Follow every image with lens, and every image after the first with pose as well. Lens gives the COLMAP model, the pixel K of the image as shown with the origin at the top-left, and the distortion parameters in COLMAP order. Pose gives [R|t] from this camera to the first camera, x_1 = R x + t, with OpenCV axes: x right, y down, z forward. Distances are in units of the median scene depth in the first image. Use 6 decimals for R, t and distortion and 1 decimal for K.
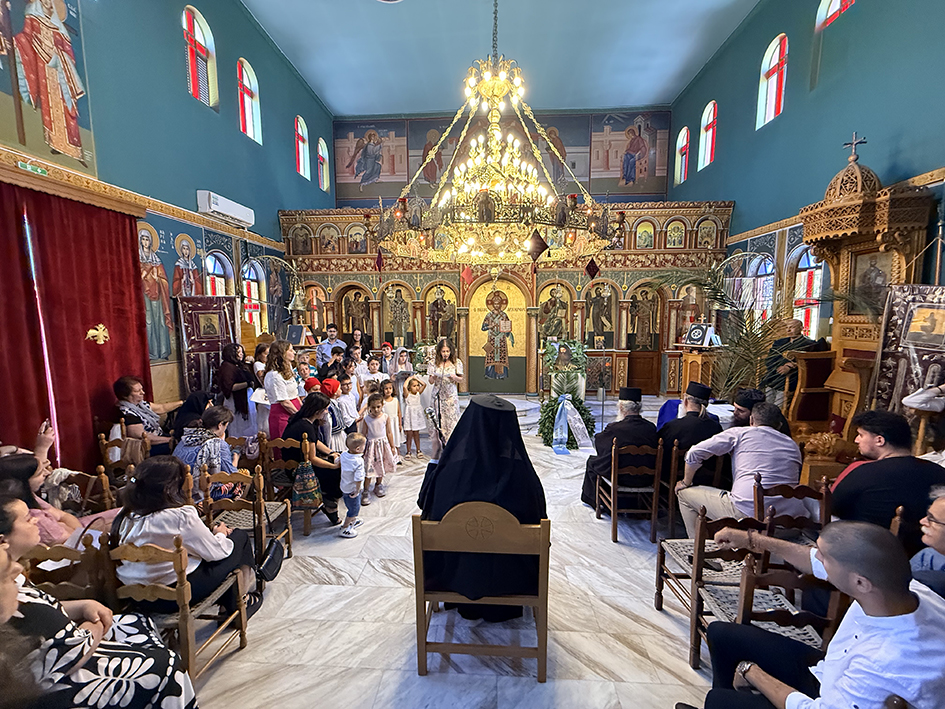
lens RADIAL K [[377.3, 0, 472.8], [0, 377.3, 352.4], [0, 0, 1]] dist [-0.002483, 0.002367]
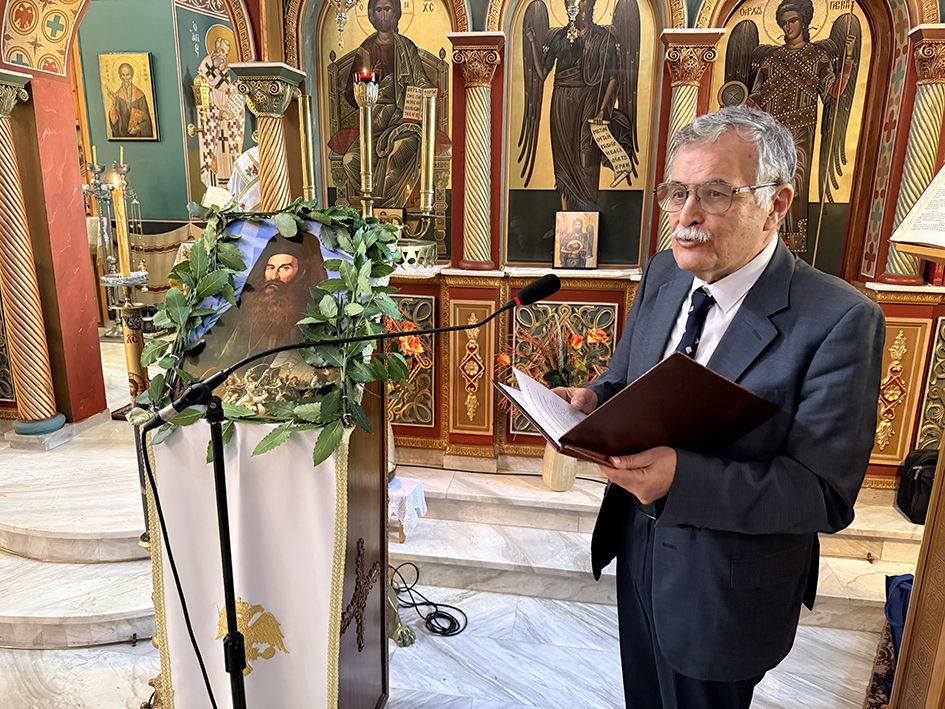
lens RADIAL K [[669.8, 0, 457.8], [0, 669.8, 352.5], [0, 0, 1]] dist [0.027685, -0.032601]
pose [[0.997362, 0.037998, -0.061848, 0.347465], [-0.029270, 0.990225, 0.136370, -0.013248], [0.066425, -0.134200, 0.988725, 0.689377]]
